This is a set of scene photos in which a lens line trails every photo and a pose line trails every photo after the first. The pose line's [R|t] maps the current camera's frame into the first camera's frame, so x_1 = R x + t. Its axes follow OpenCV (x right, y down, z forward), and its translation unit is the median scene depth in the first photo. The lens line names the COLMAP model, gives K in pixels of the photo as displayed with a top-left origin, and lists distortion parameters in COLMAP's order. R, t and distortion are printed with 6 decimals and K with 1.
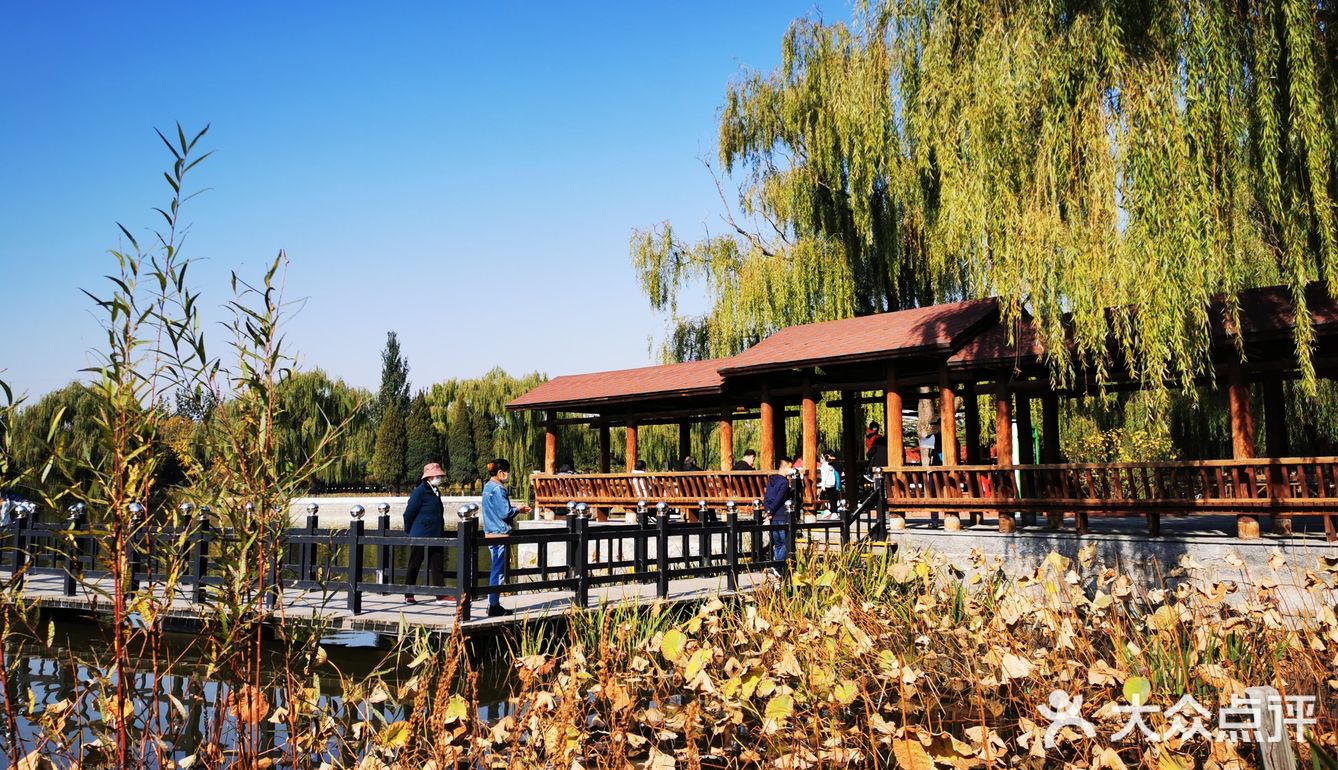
lens RADIAL K [[1004.8, 0, 669.0], [0, 1004.8, 385.0], [0, 0, 1]] dist [-0.004220, -0.000801]
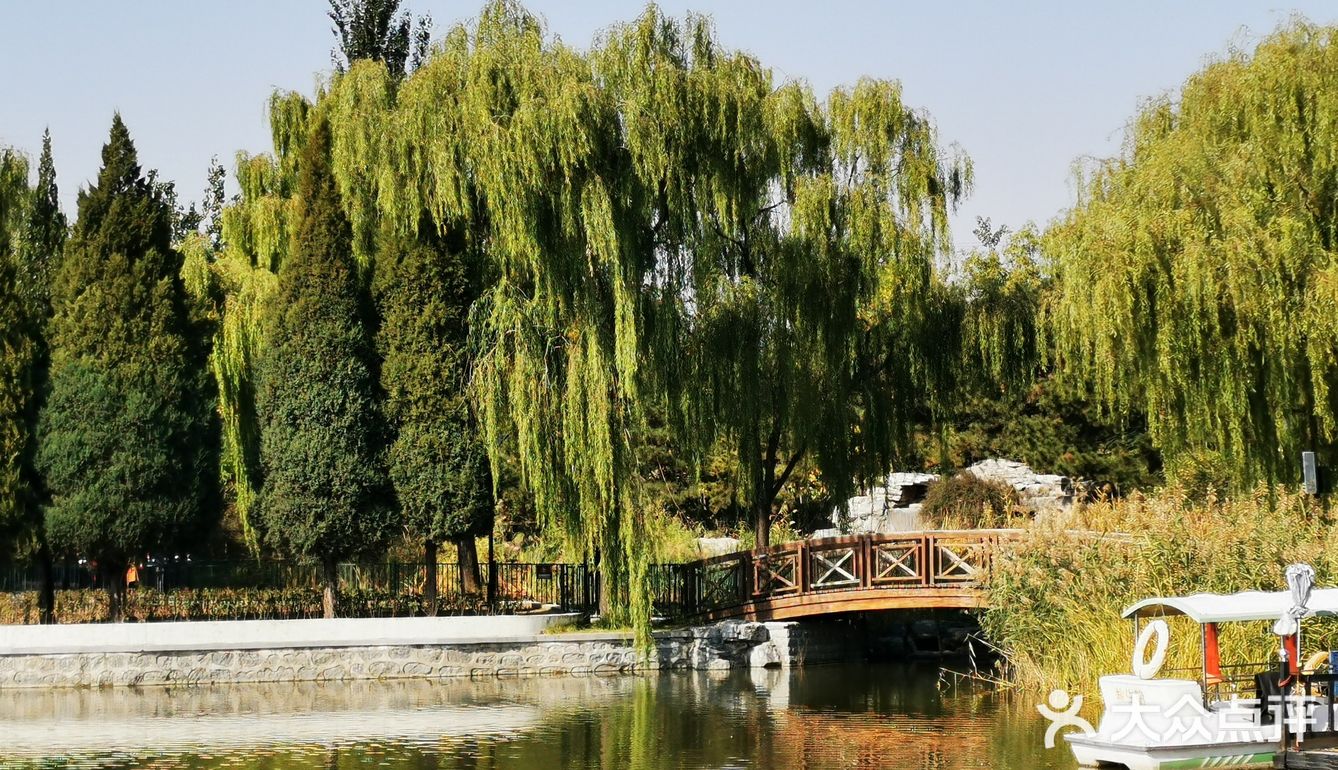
lens RADIAL K [[3348.5, 0, 666.5], [0, 3348.5, 318.8], [0, 0, 1]] dist [0.357029, -4.152416]
pose [[0.952643, -0.017047, -0.303612, 0.075935], [0.031361, 0.998611, 0.042330, 0.020661], [0.302468, -0.049847, 0.951855, 0.350710]]
